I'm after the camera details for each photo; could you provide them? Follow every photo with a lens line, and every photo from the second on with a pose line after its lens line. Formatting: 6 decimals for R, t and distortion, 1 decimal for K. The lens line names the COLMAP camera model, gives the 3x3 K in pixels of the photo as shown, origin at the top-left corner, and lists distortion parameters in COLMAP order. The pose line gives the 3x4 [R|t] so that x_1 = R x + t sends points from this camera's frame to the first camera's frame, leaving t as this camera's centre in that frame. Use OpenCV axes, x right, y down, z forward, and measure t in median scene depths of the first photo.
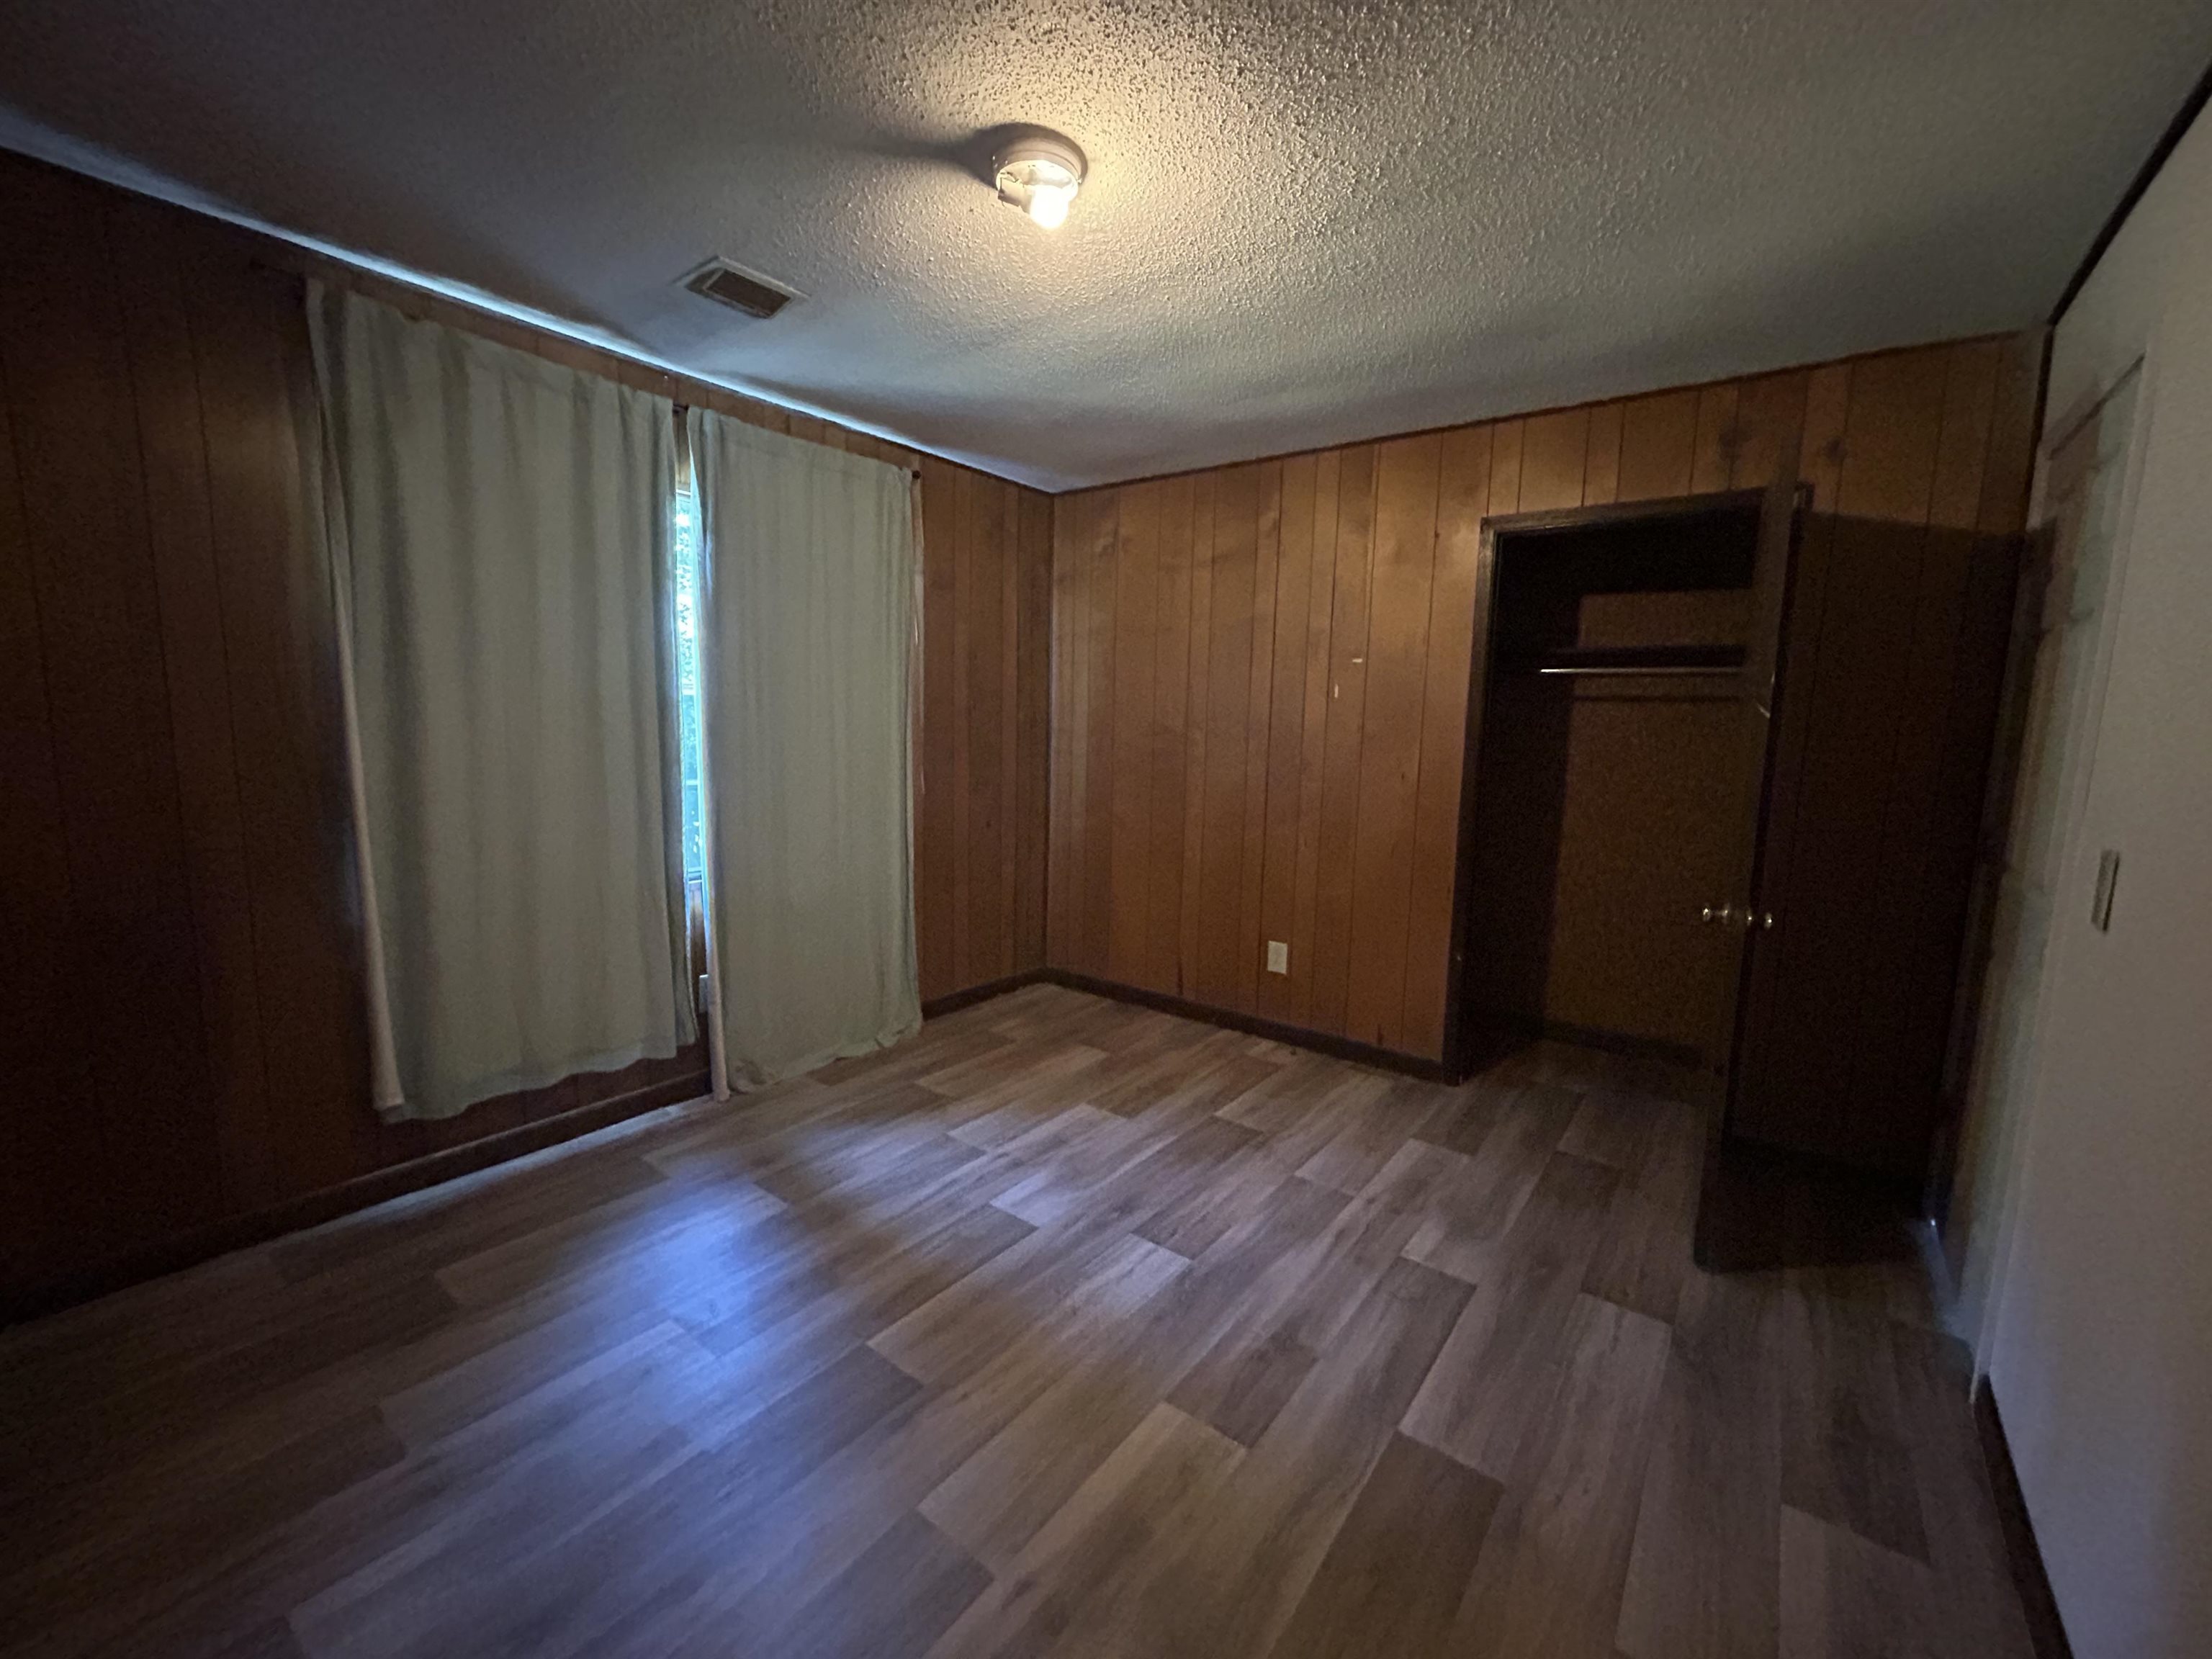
lens RADIAL K [[883.5, 0, 1104.3], [0, 883.5, 836.5], [0, 0, 1]] dist [0.000130, 0.000072]
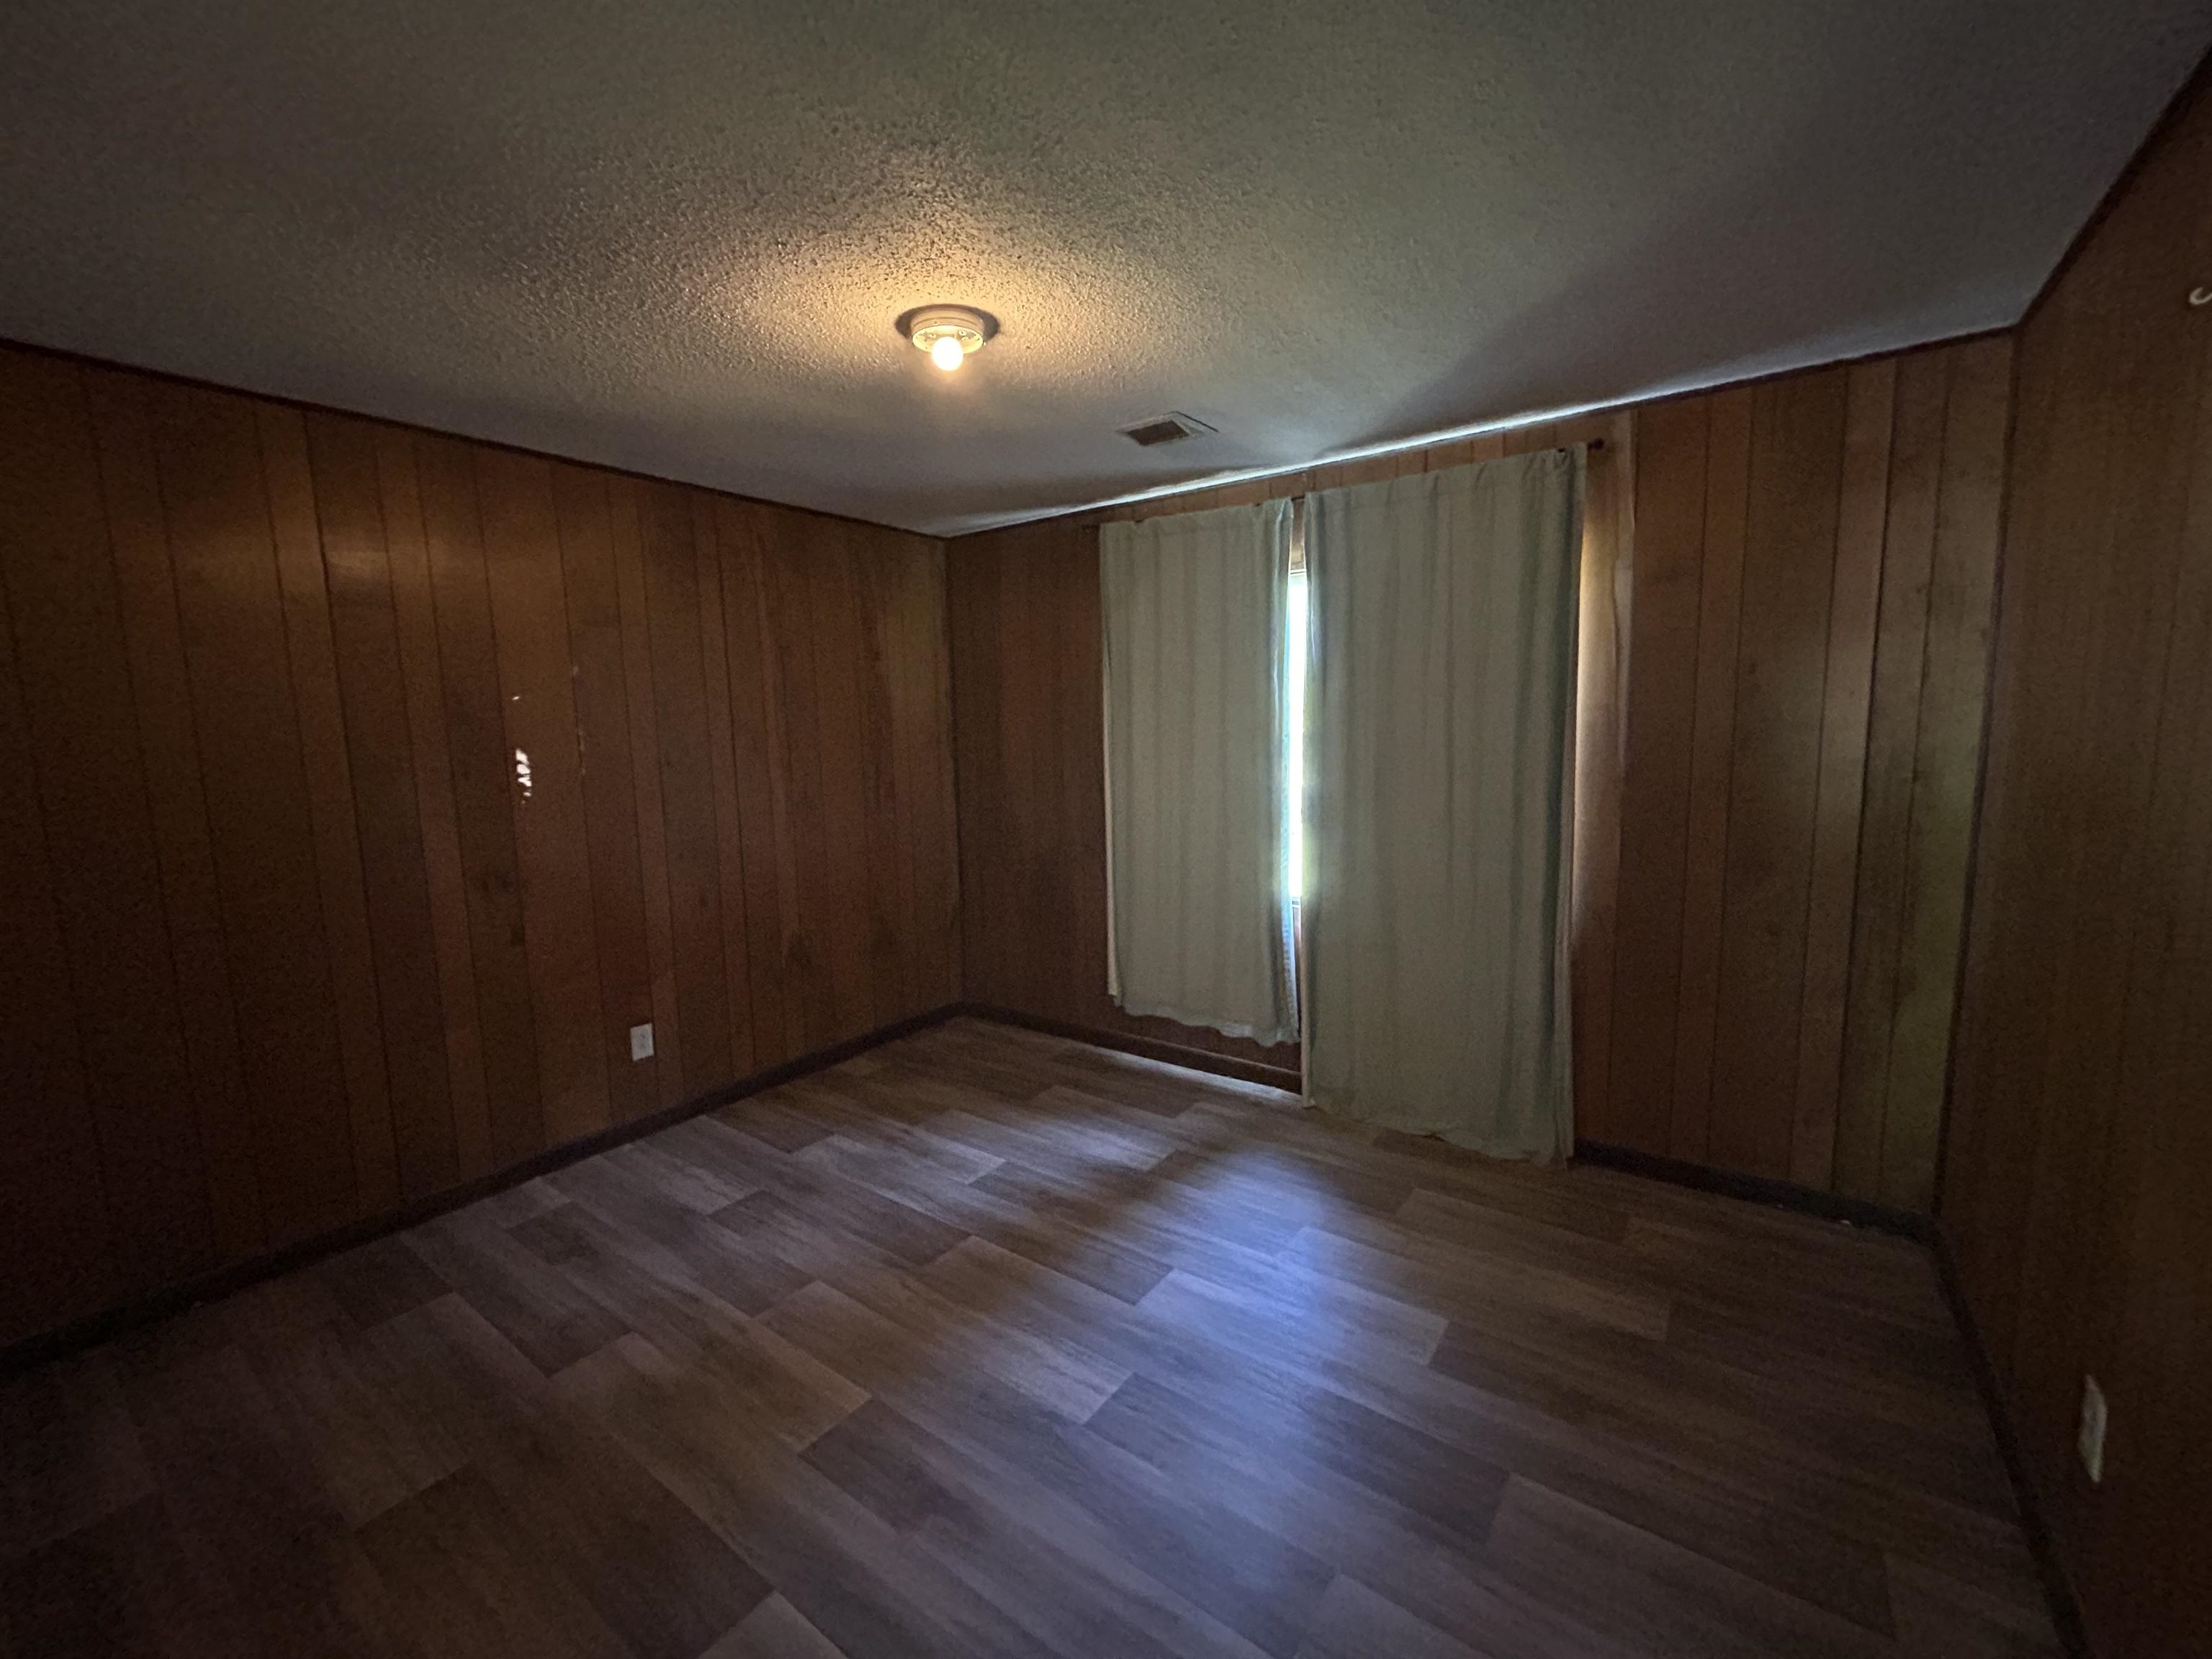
lens RADIAL K [[883.5, 0, 1104.3], [0, 883.5, 836.5], [0, 0, 1]] dist [0.000130, 0.000072]
pose [[0.027946, 0.098164, -0.994778, 0.669740], [-0.108782, 0.989555, 0.094592, -0.114079], [0.993673, 0.105570, 0.038333, 0.752437]]
